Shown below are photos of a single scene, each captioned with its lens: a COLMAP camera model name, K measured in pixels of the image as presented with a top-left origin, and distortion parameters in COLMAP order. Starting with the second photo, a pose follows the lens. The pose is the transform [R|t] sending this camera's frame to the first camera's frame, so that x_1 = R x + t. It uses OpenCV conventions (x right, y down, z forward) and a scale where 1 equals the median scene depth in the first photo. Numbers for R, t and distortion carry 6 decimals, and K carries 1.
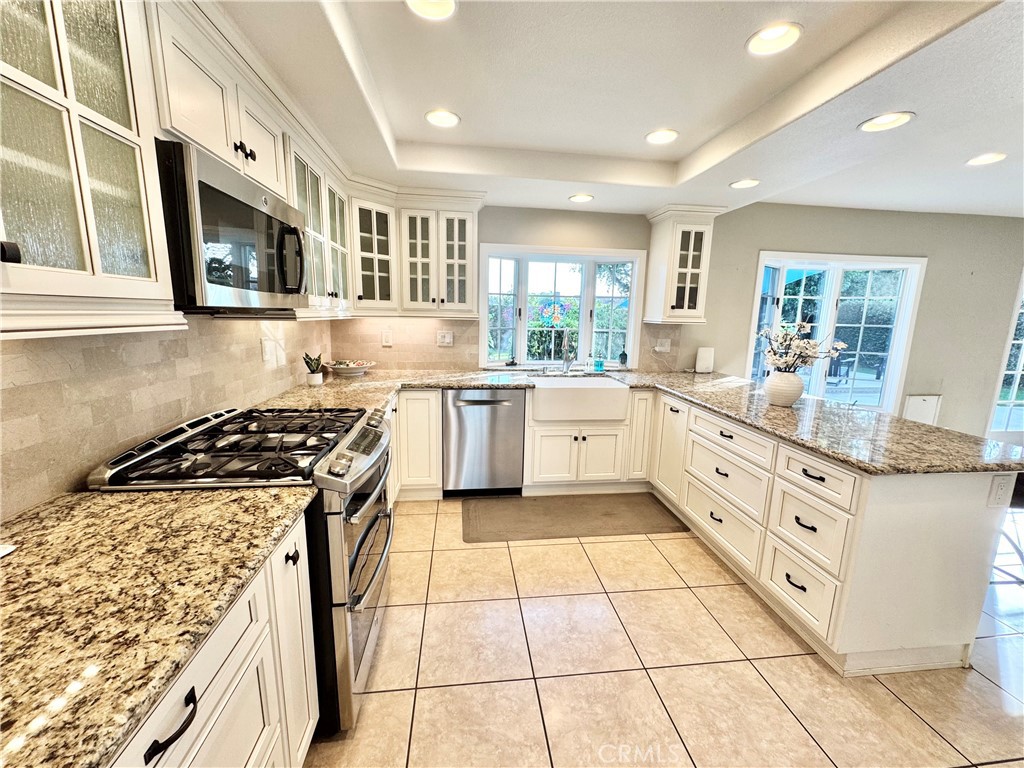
lens RADIAL K [[408.4, 0, 512.0], [0, 408.4, 384.0], [0, 0, 1]] dist [0.000339, 0.000255]
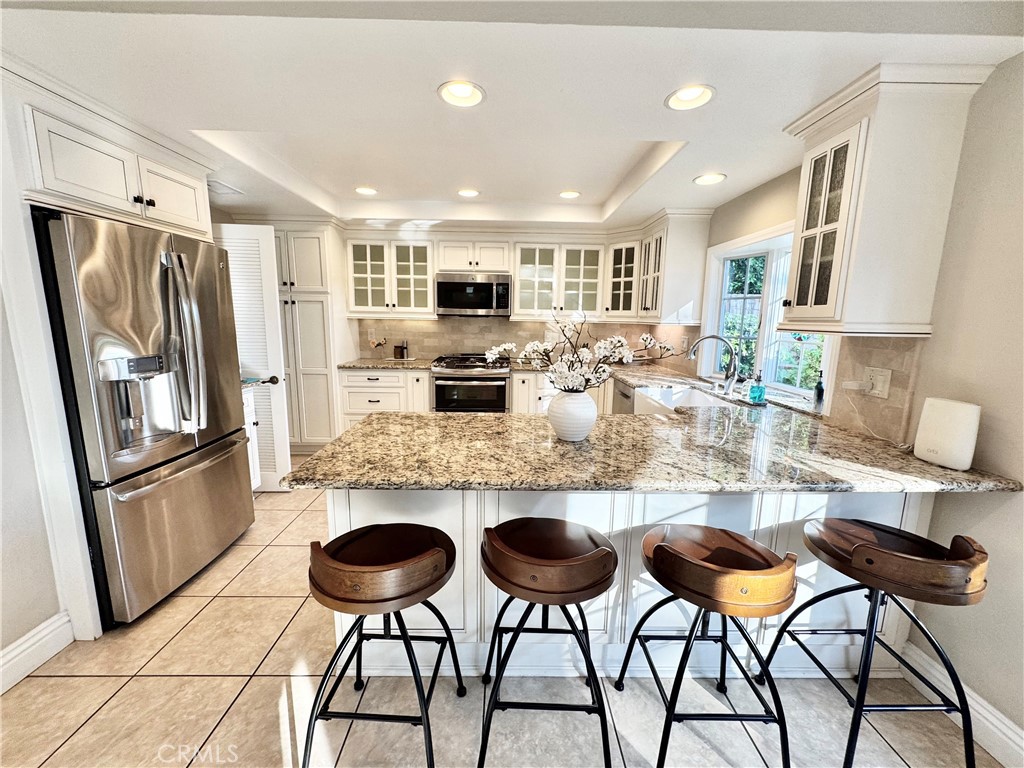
lens RADIAL K [[408.4, 0, 512.0], [0, 408.4, 384.0], [0, 0, 1]] dist [0.000339, 0.000255]
pose [[-0.103685, 0.139840, -0.984730, 0.986736], [-0.190958, 0.968849, 0.157691, -0.095028], [0.976107, 0.204392, -0.073752, 0.683635]]
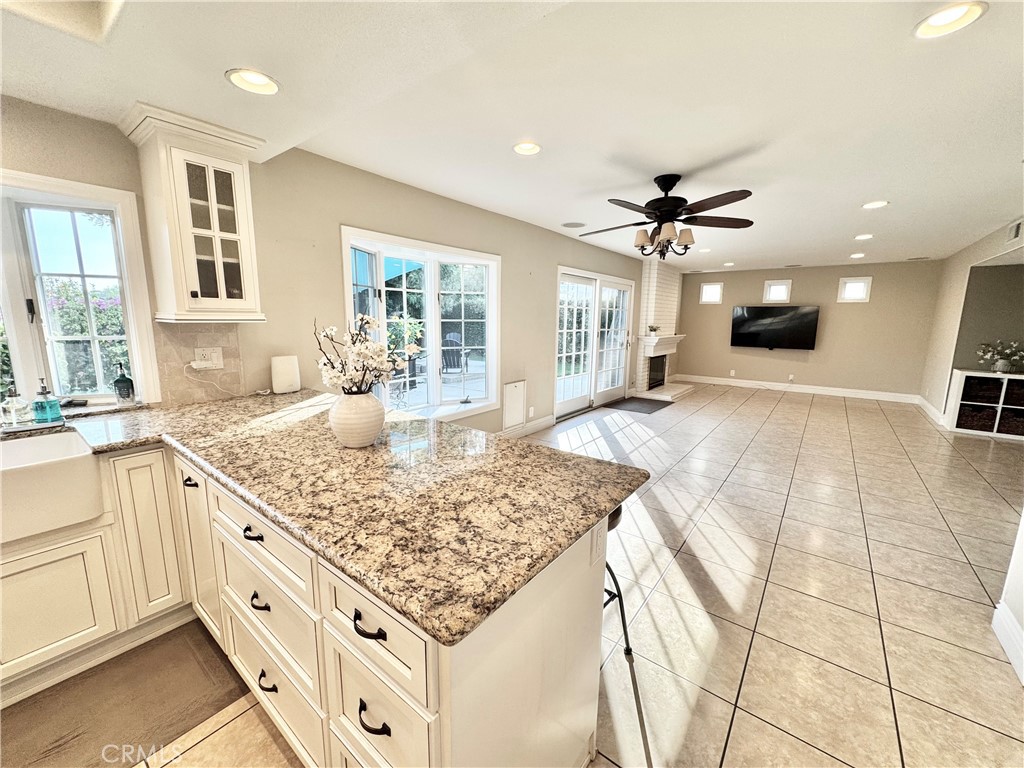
lens RADIAL K [[408.4, 0, 512.0], [0, 408.4, 384.0], [0, 0, 1]] dist [0.000339, 0.000255]
pose [[0.704490, -0.127529, 0.698162, 0.285389], [0.127459, 0.990464, 0.052308, -0.033106], [-0.698175, 0.052136, 0.714027, 0.267905]]
